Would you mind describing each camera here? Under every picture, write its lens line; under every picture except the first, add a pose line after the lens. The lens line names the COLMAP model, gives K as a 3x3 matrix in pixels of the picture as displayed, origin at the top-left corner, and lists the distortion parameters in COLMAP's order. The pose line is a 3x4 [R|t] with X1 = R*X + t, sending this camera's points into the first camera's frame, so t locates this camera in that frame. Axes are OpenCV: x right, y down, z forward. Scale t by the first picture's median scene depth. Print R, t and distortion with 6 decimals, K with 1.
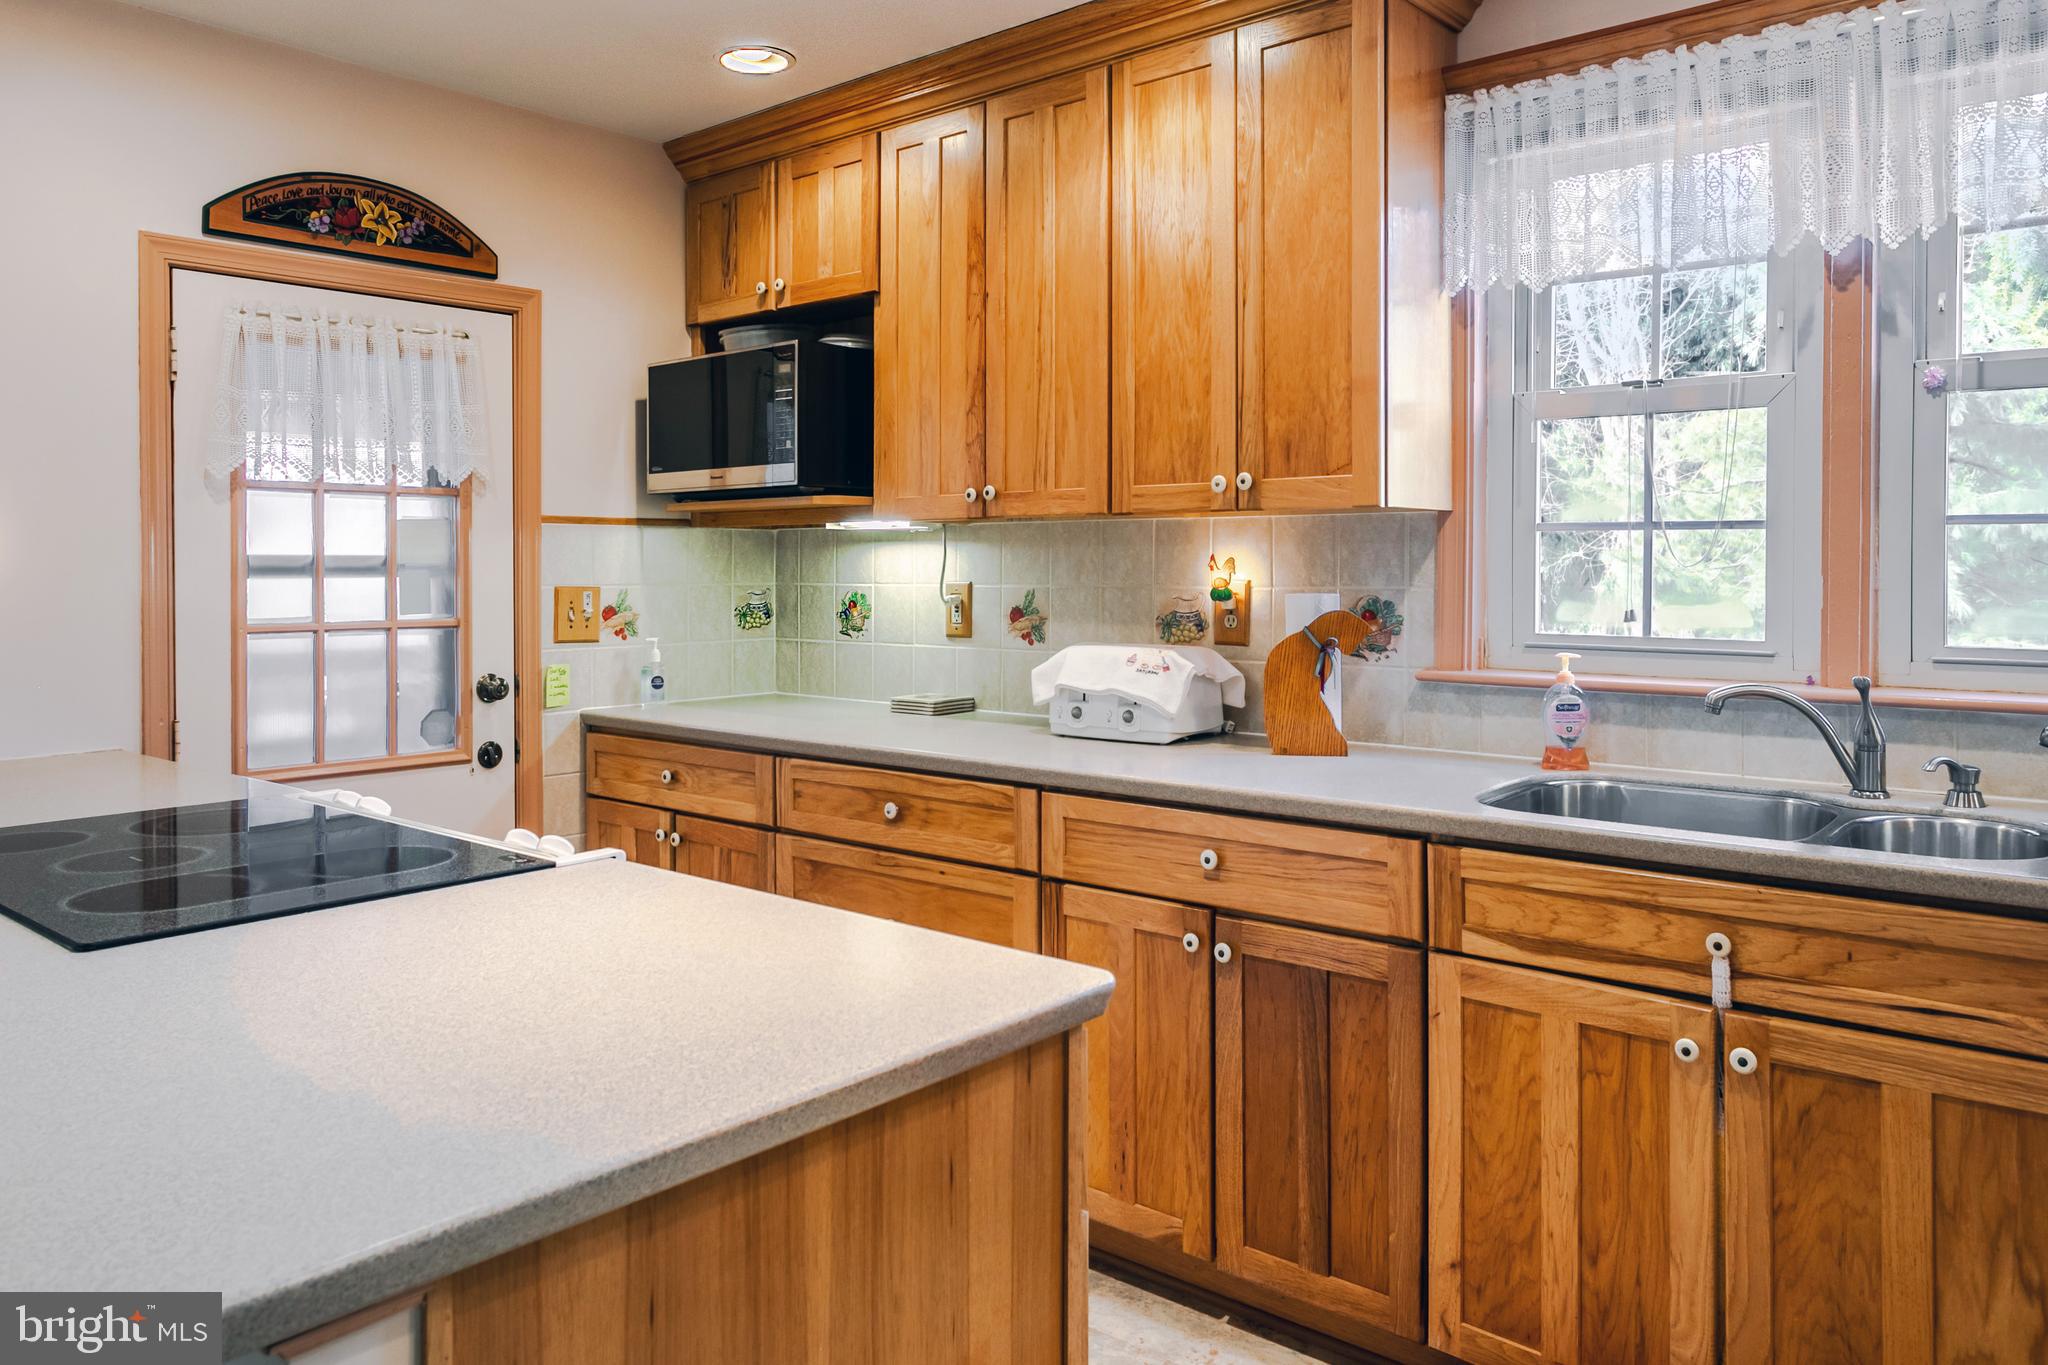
lens RADIAL K [[1459.8, 0, 970.4], [0, 1459.8, 573.8], [0, 0, 1]] dist [-0.016751, 0.007525]
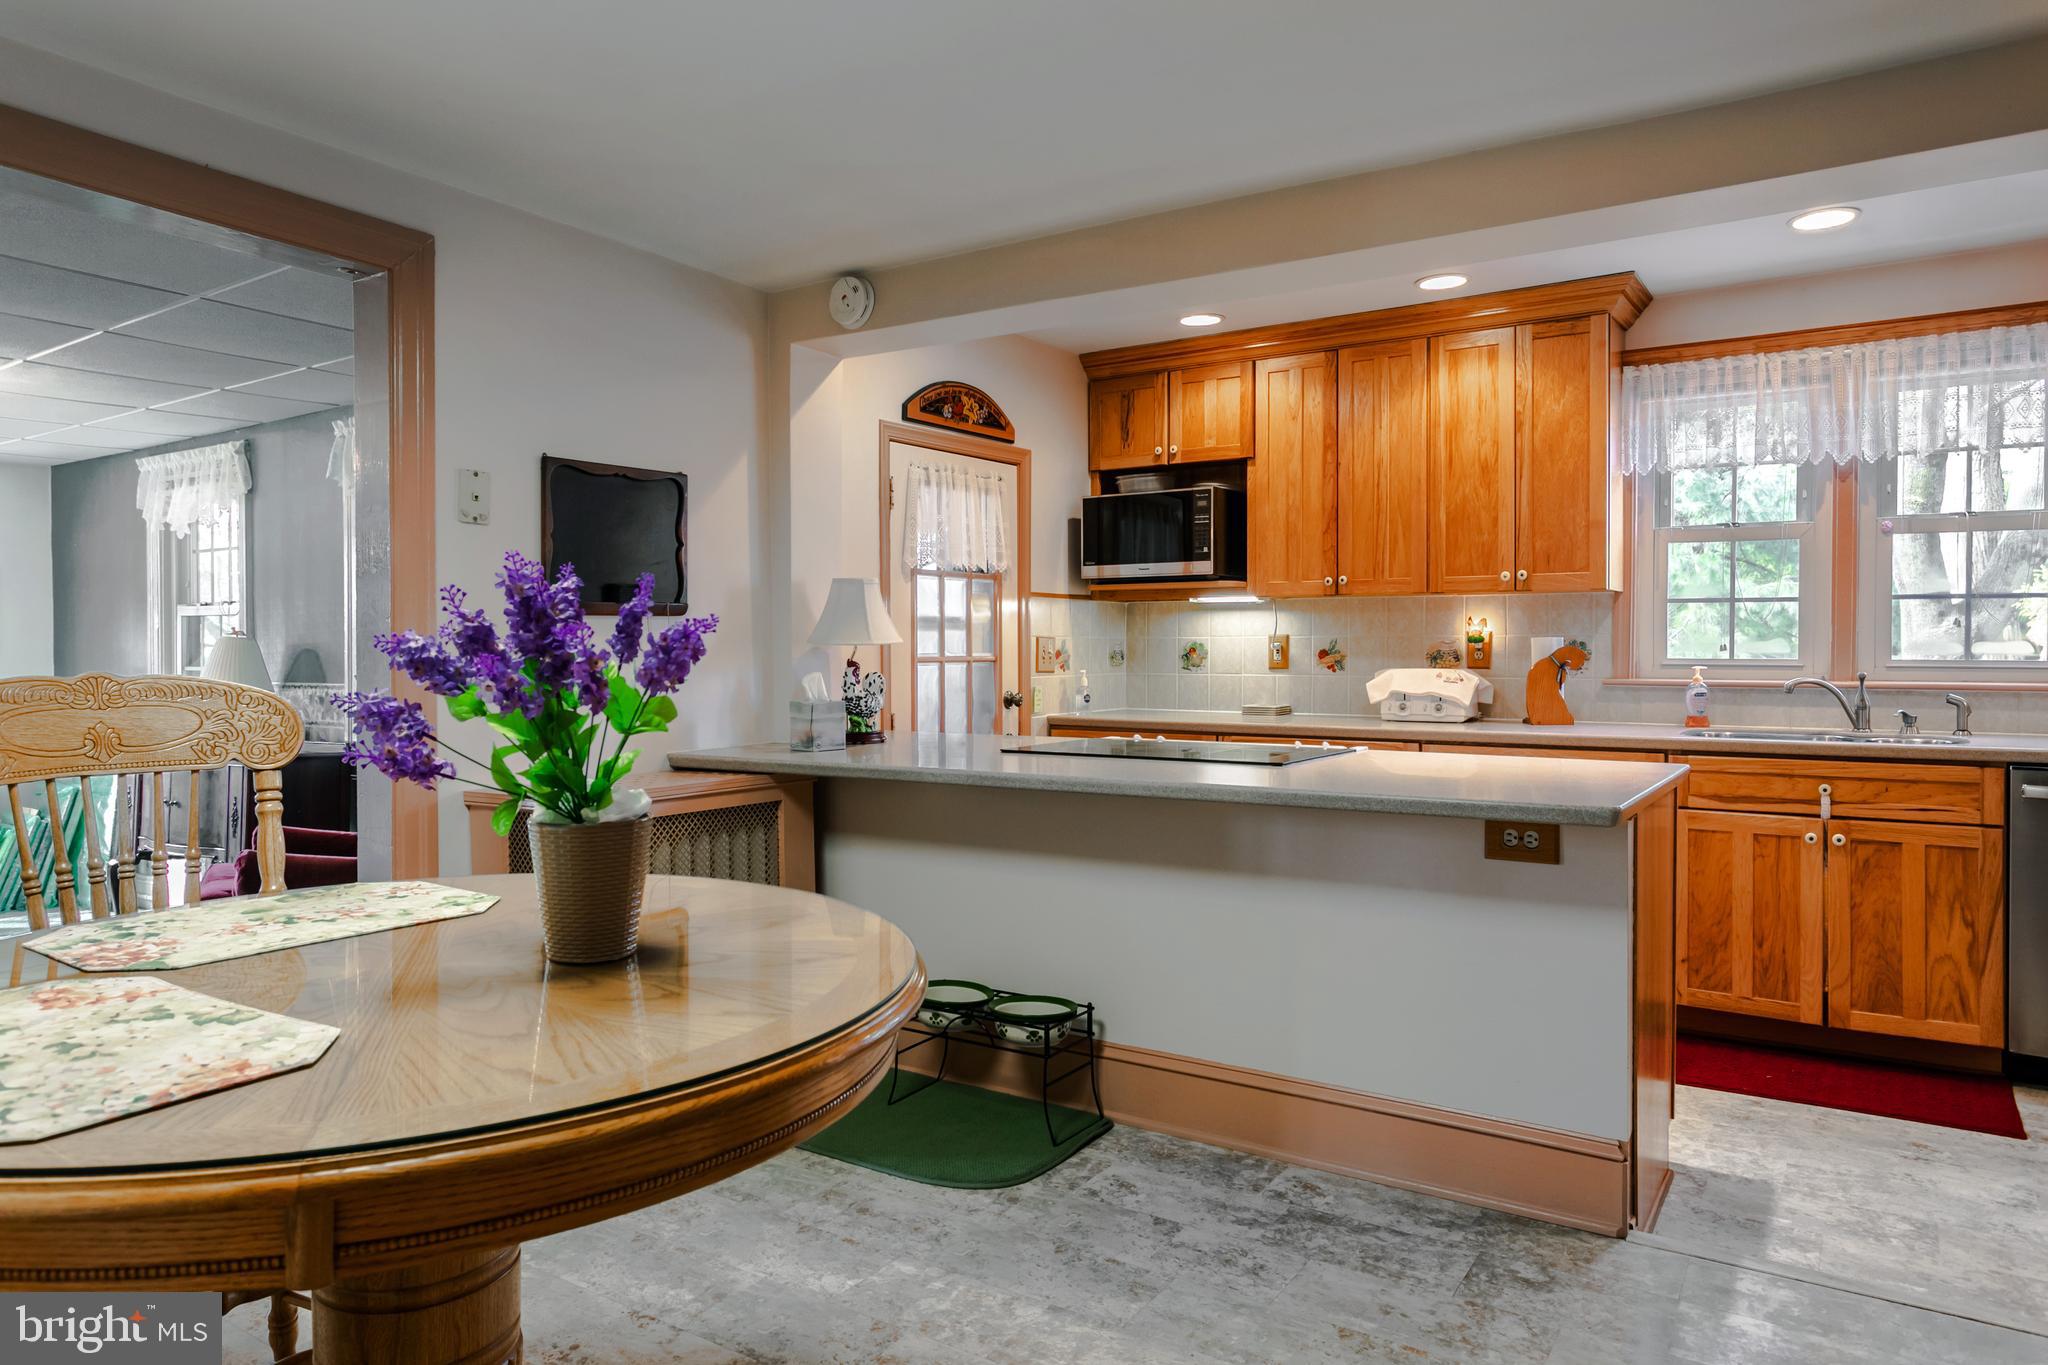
lens RADIAL K [[1315.2, 0, 1010.5], [0, 1315.2, 654.2], [0, 0, 1]] dist [-0.009526, 0.000010]
pose [[0.992474, 0.000251, 0.122458, -0.620434], [-0.000442, 0.999999, 0.001533, 0.032203], [-0.122458, -0.001576, 0.992472, -0.531070]]
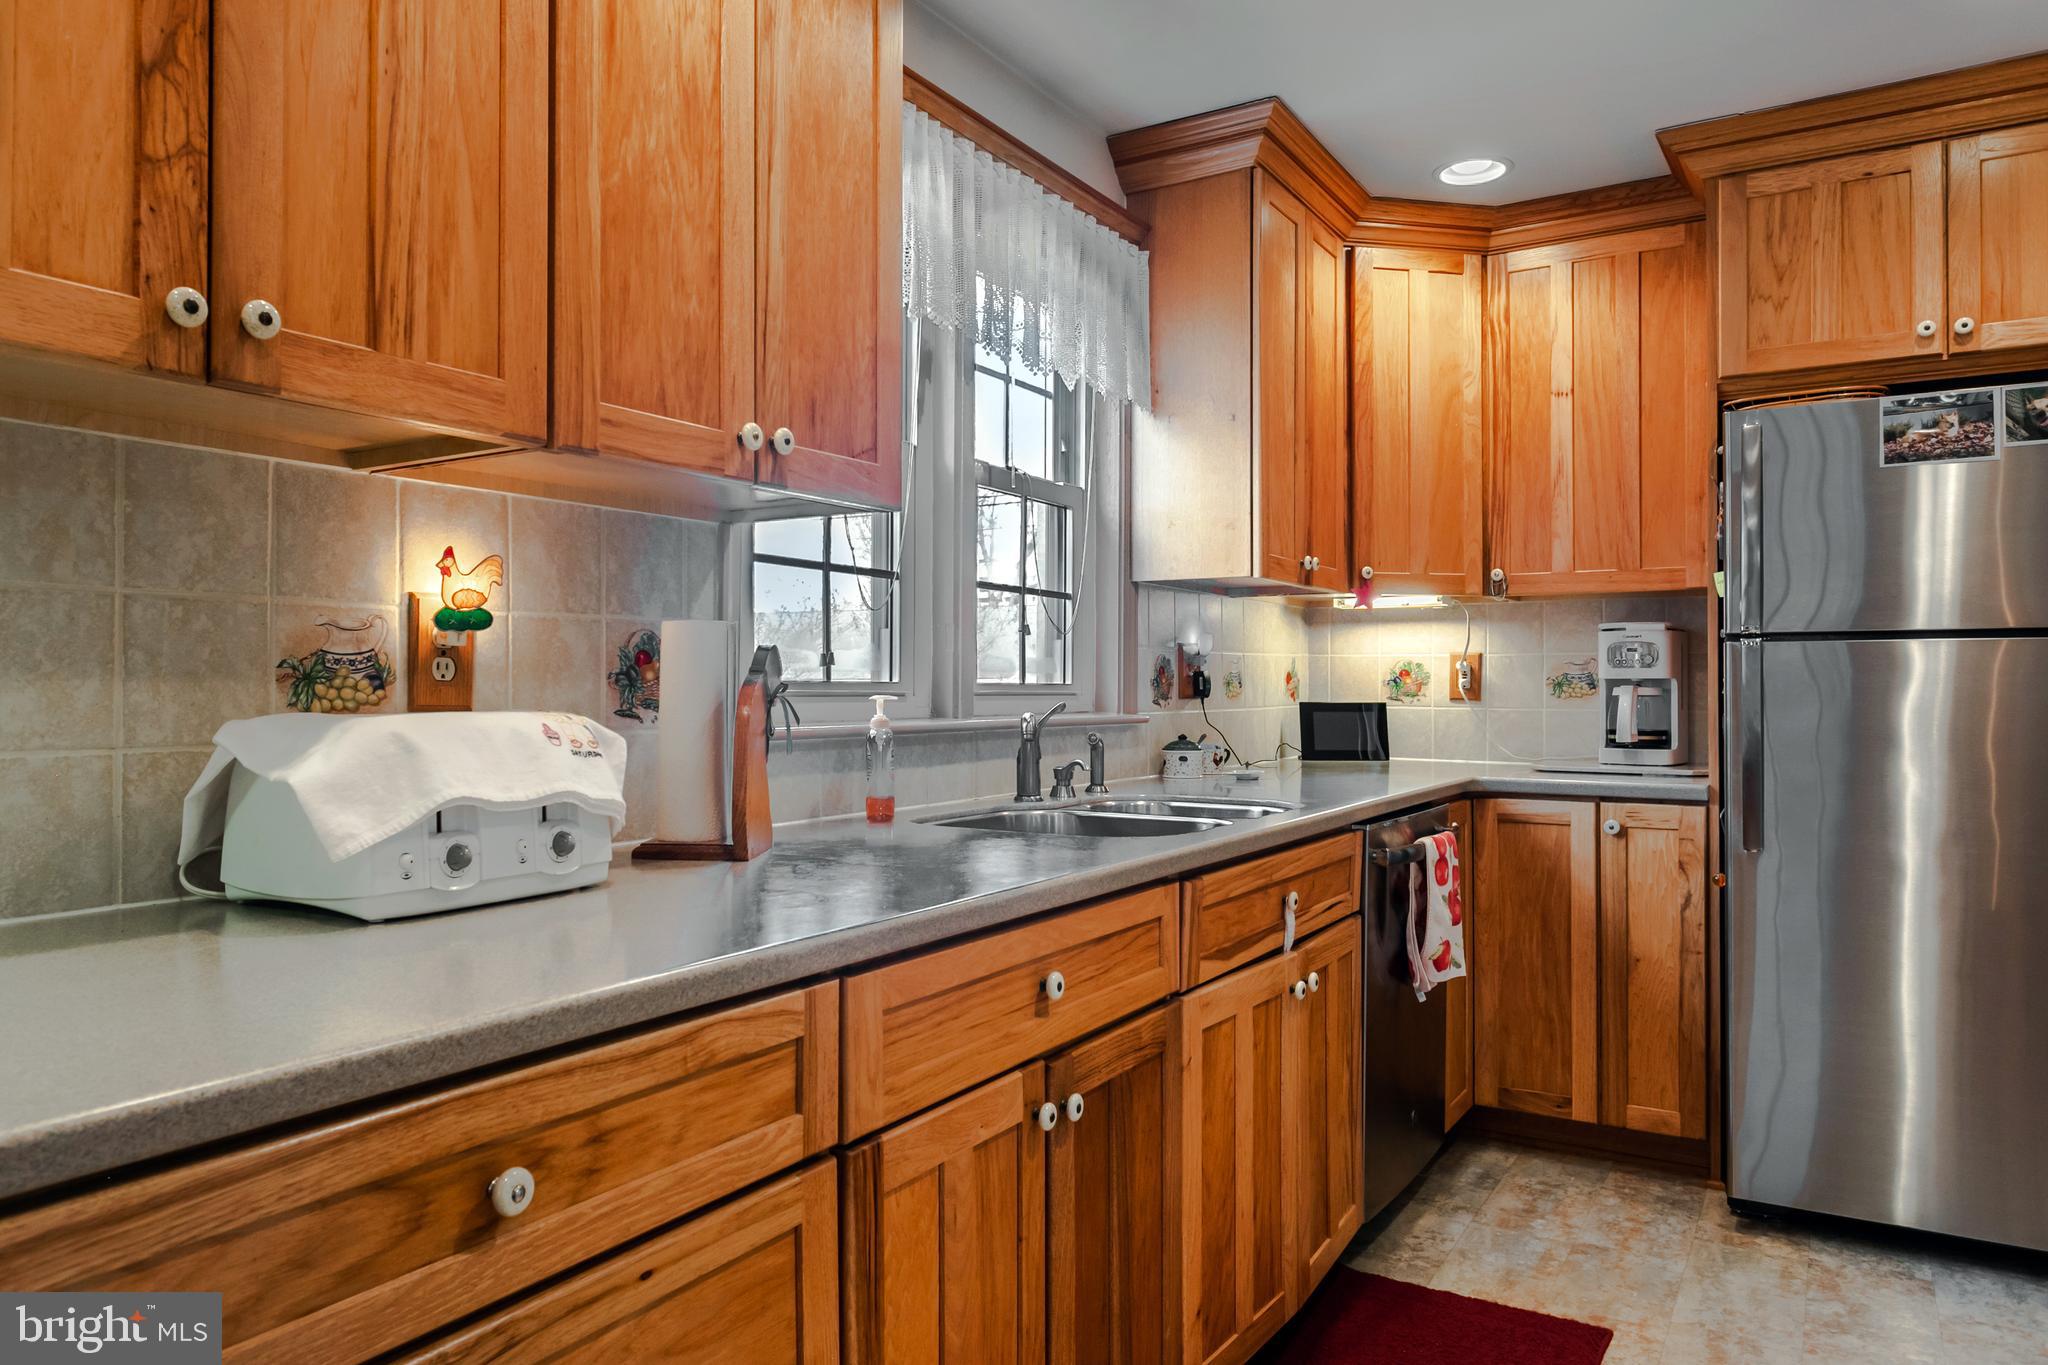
lens RADIAL K [[1315.2, 0, 949.0], [0, 1315.2, 674.3], [0, 0, 1]] dist [-0.009526, 0.000010]
pose [[-0.142576, 0.013173, 0.989696, -0.383540], [0.005888, 0.999905, -0.012460, 0.046110], [-0.989766, 0.004051, -0.142640, 0.962316]]
